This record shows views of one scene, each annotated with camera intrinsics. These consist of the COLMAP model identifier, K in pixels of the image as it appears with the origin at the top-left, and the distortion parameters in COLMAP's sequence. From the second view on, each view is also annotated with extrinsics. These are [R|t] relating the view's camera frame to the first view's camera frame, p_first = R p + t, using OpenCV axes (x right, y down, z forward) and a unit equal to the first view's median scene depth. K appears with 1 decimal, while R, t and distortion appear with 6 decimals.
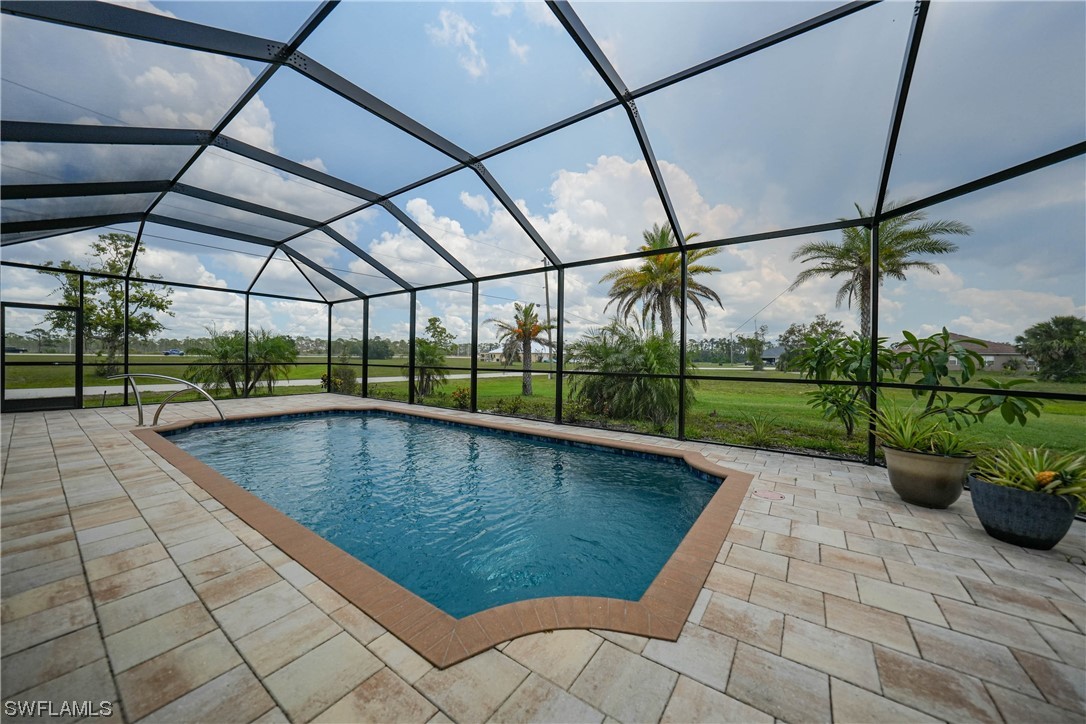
lens RADIAL K [[379.8, 0, 545.2], [0, 379.8, 357.0], [0, 0, 1]] dist [-0.025798, 0.004959]
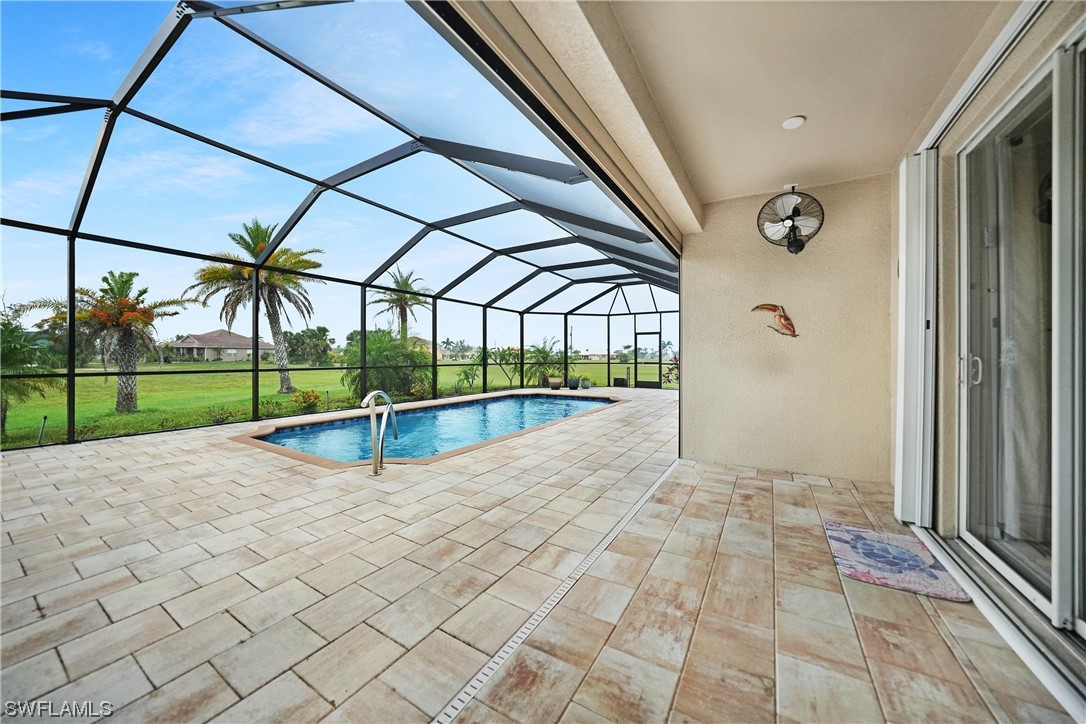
lens RADIAL K [[379.8, 0, 545.9], [0, 379.8, 360.2], [0, 0, 1]] dist [-0.025798, 0.004959]
pose [[-0.085795, -0.023654, 0.996032, -0.756748], [-0.007373, 0.999706, 0.023106, -0.010623], [-0.996285, -0.005361, -0.085945, 0.333583]]
